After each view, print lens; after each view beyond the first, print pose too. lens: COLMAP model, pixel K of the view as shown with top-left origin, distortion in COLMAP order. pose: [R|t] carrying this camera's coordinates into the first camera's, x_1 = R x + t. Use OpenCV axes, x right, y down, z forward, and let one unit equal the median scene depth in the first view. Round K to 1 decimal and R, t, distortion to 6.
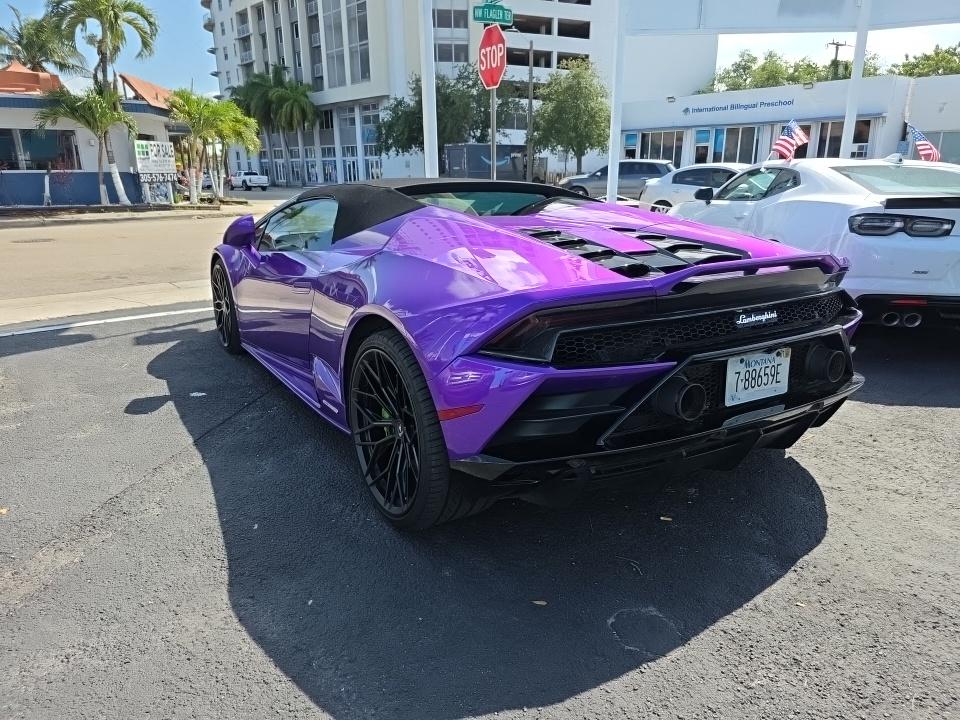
lens RADIAL K [[646.1, 0, 486.5], [0, 646.1, 357.7], [0, 0, 1]] dist [0.038186, -0.042163]
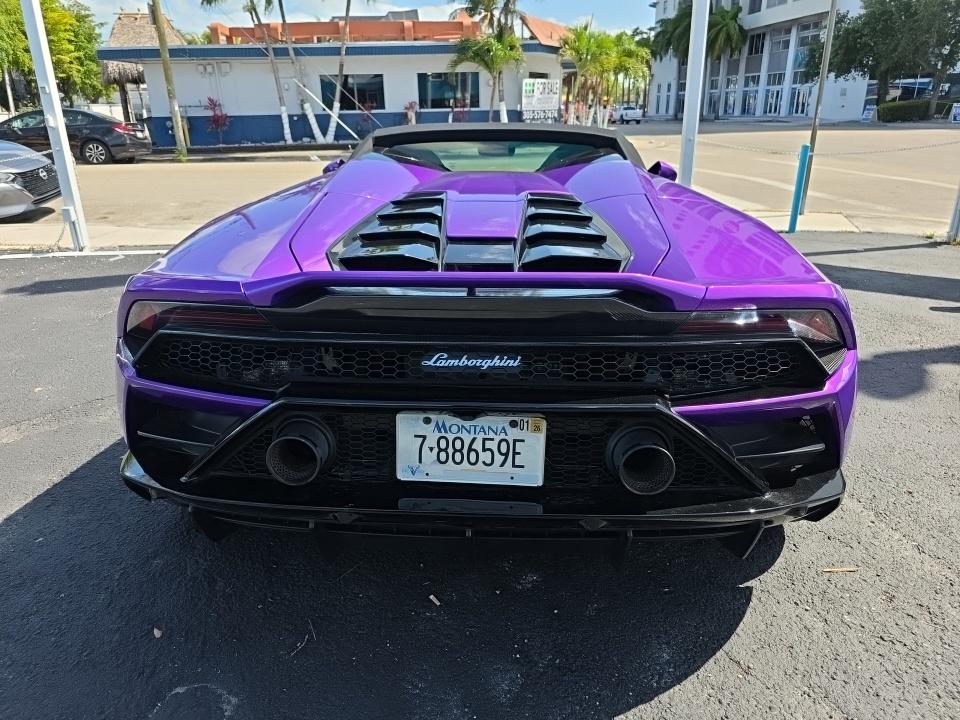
lens RADIAL K [[655.4, 0, 476.1], [0, 655.4, 346.4], [0, 0, 1]] dist [0.033926, -0.041694]
pose [[0.815846, 0.184487, -0.548051, 0.076218], [-0.143638, 0.982693, 0.116974, -0.015072], [0.560146, -0.016711, 0.828226, 0.045547]]
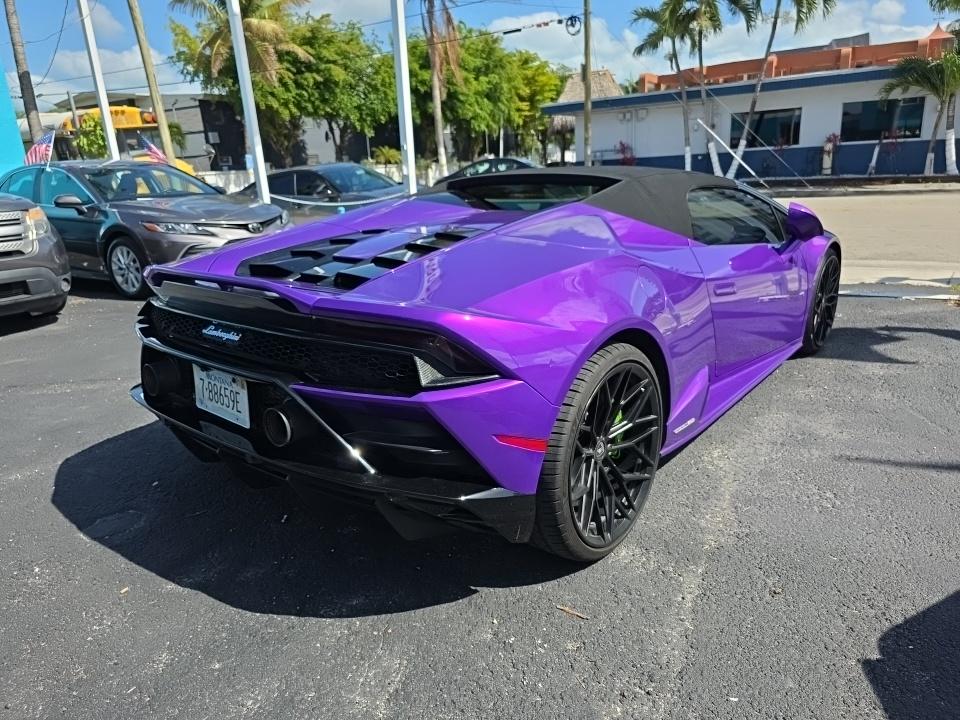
lens RADIAL K [[655.4, 0, 476.1], [0, 655.4, 346.4], [0, 0, 1]] dist [0.033926, -0.041694]
pose [[0.311545, 0.237009, -0.920199, 0.141042], [-0.208856, 0.961793, 0.177011, -0.028977], [0.926994, 0.137042, 0.349143, 0.099569]]
